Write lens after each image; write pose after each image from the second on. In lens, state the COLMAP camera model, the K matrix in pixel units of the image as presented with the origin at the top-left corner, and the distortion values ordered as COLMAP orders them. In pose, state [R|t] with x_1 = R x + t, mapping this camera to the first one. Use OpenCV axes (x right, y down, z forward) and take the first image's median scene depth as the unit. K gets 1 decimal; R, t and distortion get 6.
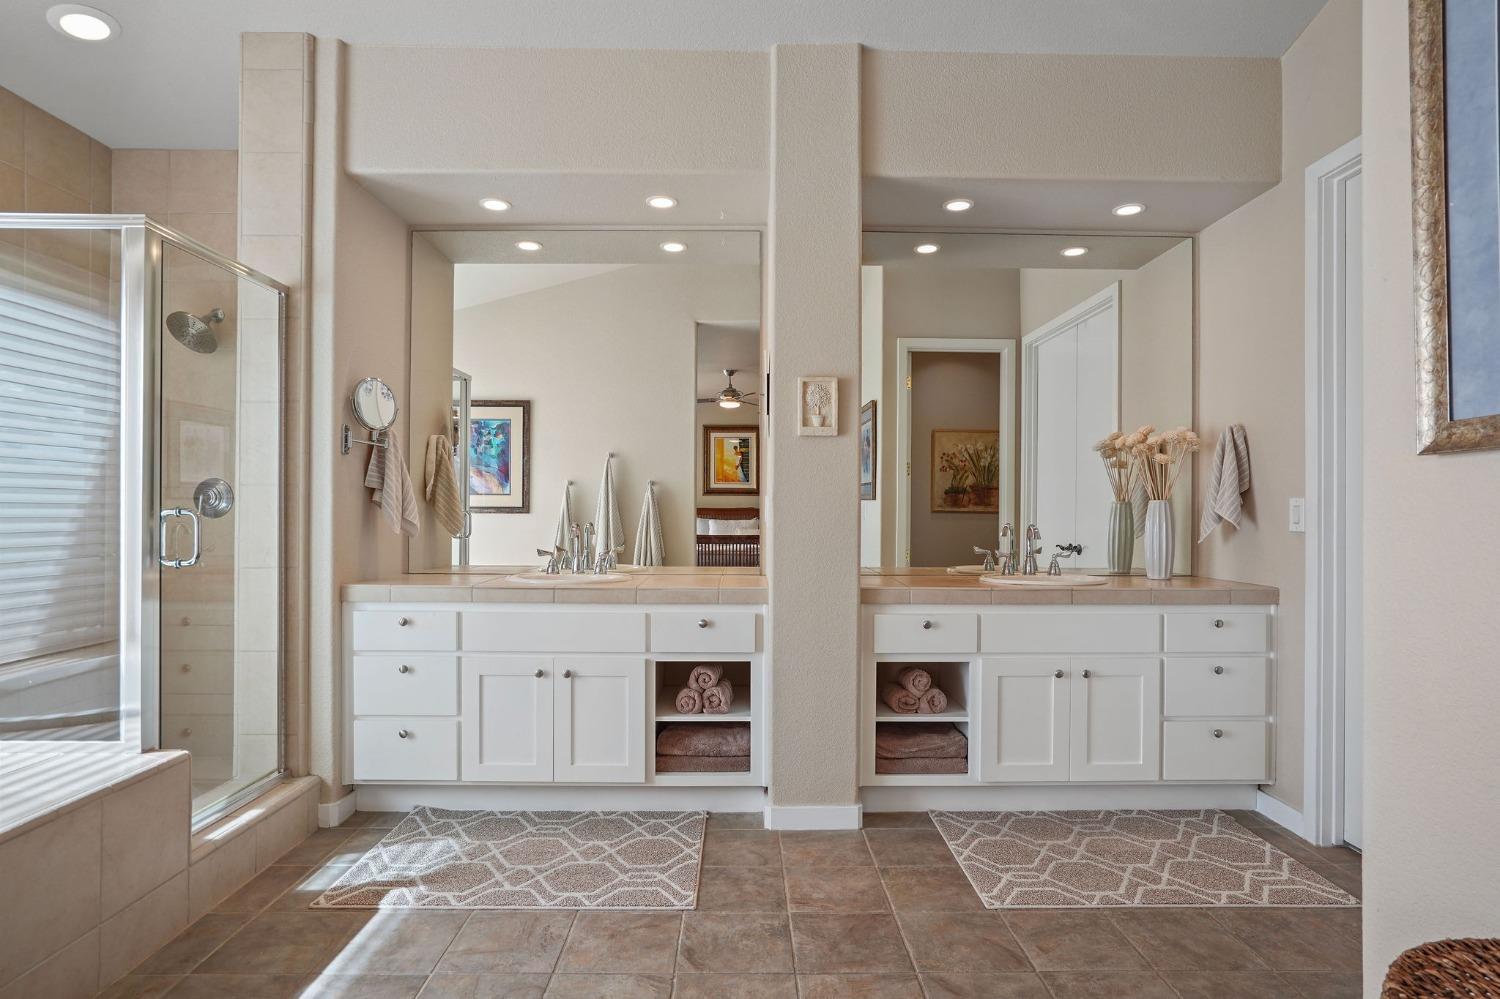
lens RADIAL K [[782.6, 0, 756.4], [0, 782.6, 503.8], [0, 0, 1]] dist [-0.019009, 0.005148]
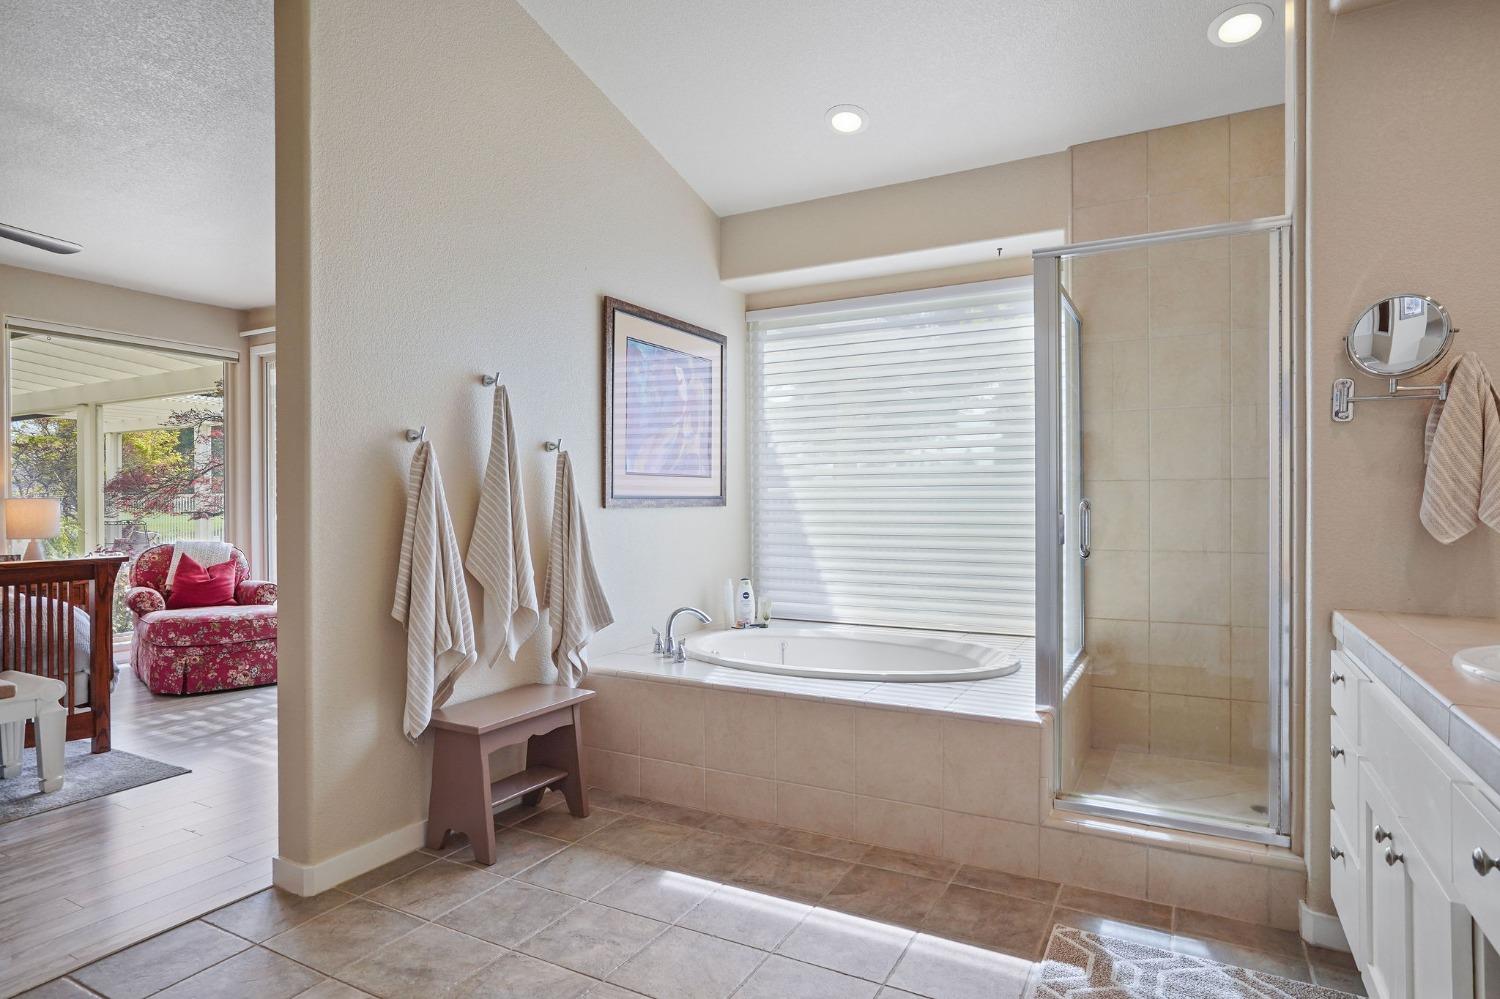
lens RADIAL K [[823.3, 0, 750.8], [0, 823.3, 496.9], [0, 0, 1]] dist [-0.033433, 0.011694]
pose [[-0.491025, -0.006217, -0.871123, 0.461729], [0.000634, 0.999972, -0.007494, 0.004952], [0.871145, -0.004232, -0.491007, 1.137350]]
